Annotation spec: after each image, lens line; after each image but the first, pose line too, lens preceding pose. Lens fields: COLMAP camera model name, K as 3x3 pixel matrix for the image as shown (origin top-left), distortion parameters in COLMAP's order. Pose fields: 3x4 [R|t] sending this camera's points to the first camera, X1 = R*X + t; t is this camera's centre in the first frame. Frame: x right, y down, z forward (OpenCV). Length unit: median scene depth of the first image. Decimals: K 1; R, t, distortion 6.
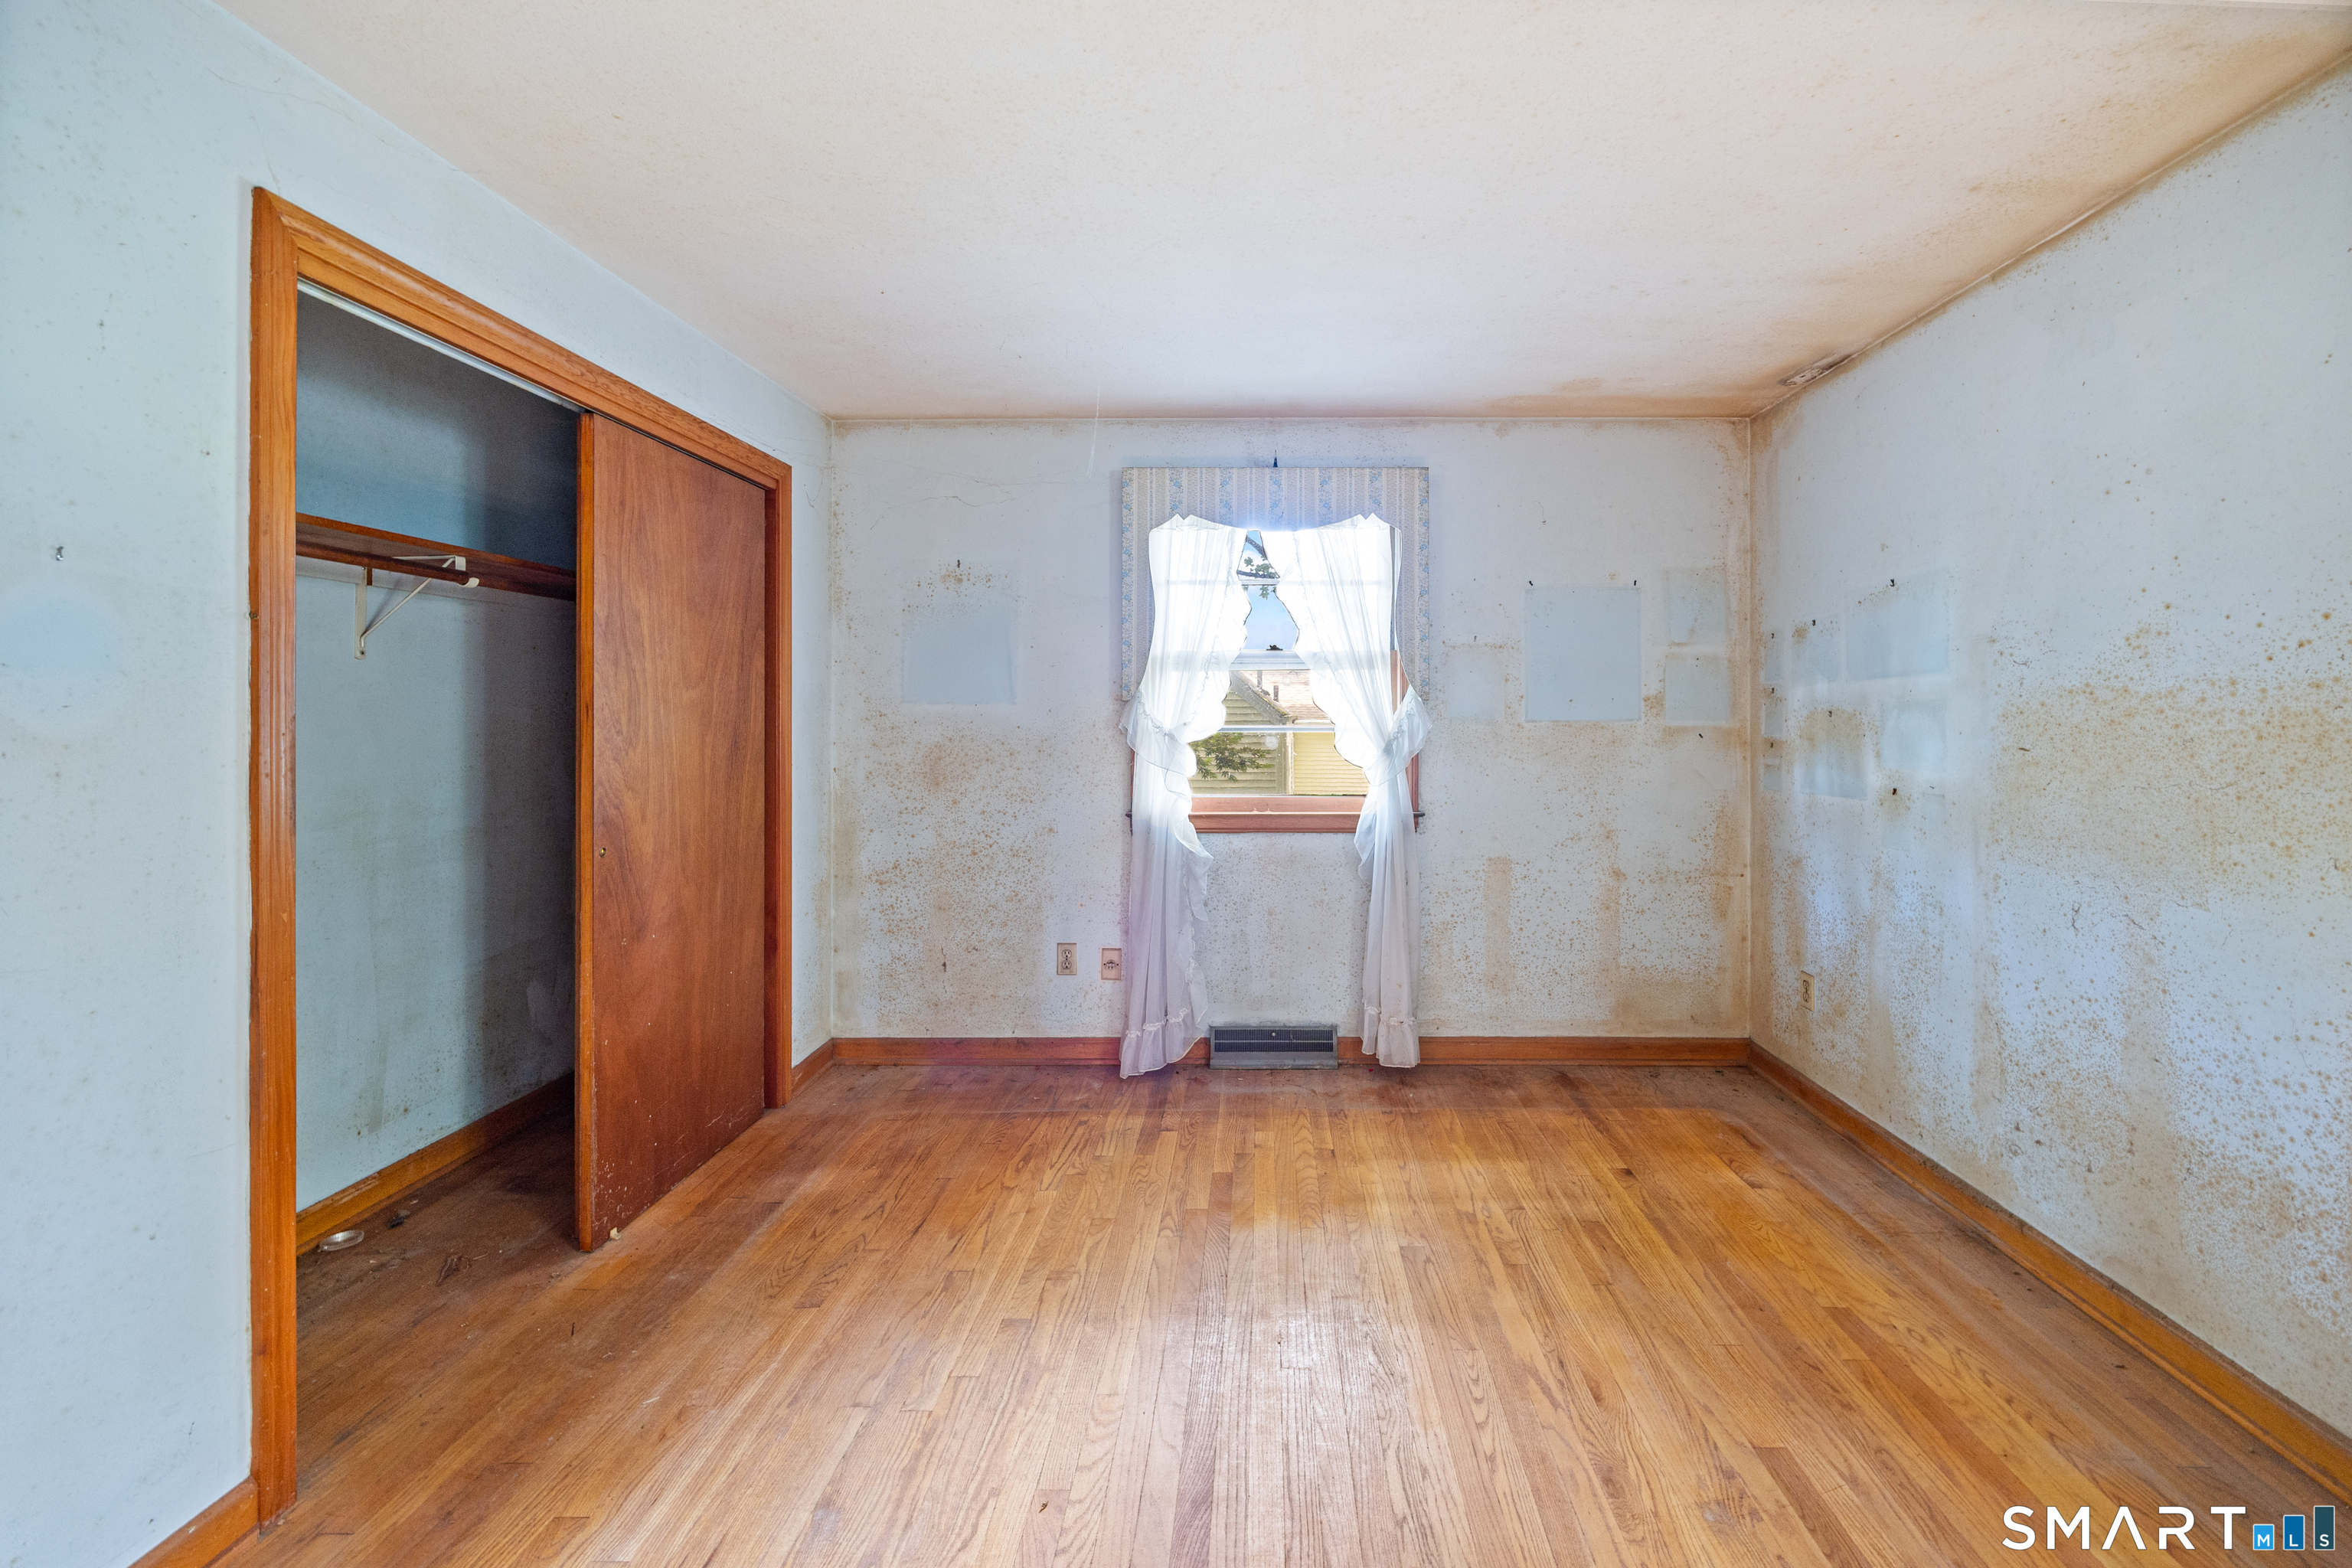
lens RADIAL K [[928.6, 0, 1171.4], [0, 928.6, 708.5], [0, 0, 1]] dist [-0.000171, 0.000159]
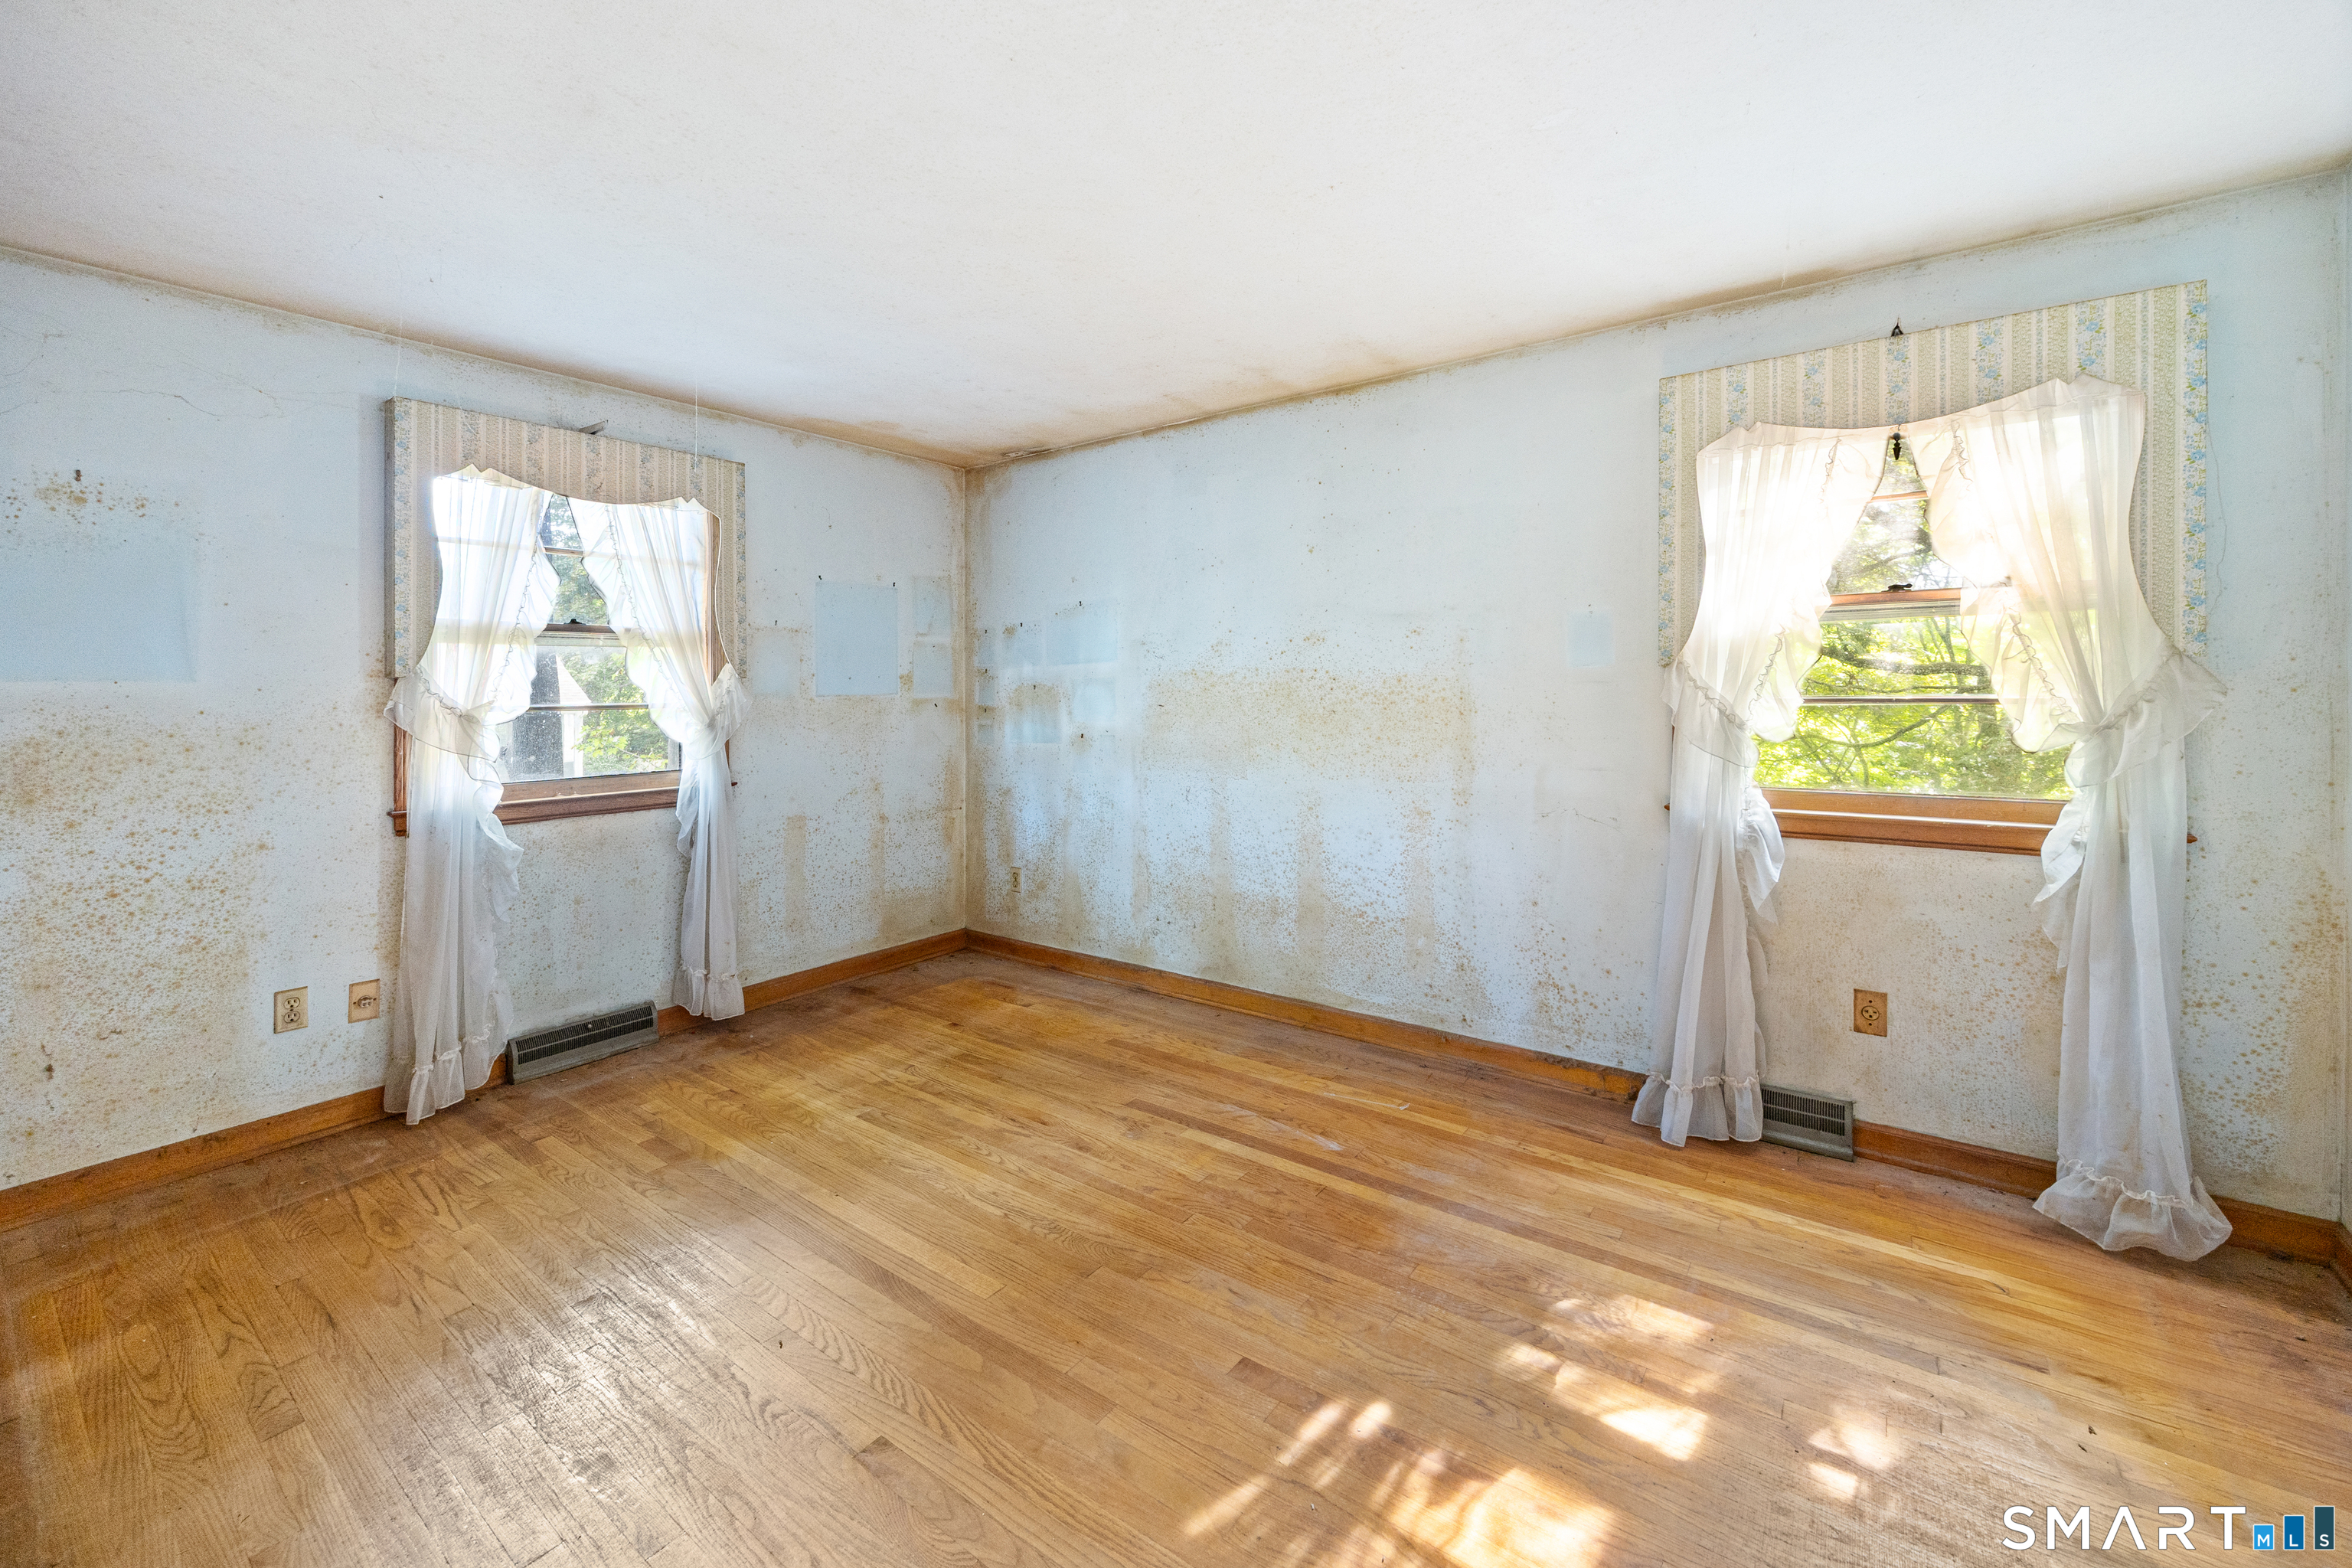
lens RADIAL K [[904.9, 0, 1167.7], [0, 904.9, 690.8], [0, 0, 1]] dist [-0.001618, -0.000064]
pose [[0.608456, -0.008793, 0.793539, -0.273172], [0.005361, 0.999961, 0.006970, 0.002103], [-0.793569, 0.000013, 0.608480, -0.040755]]
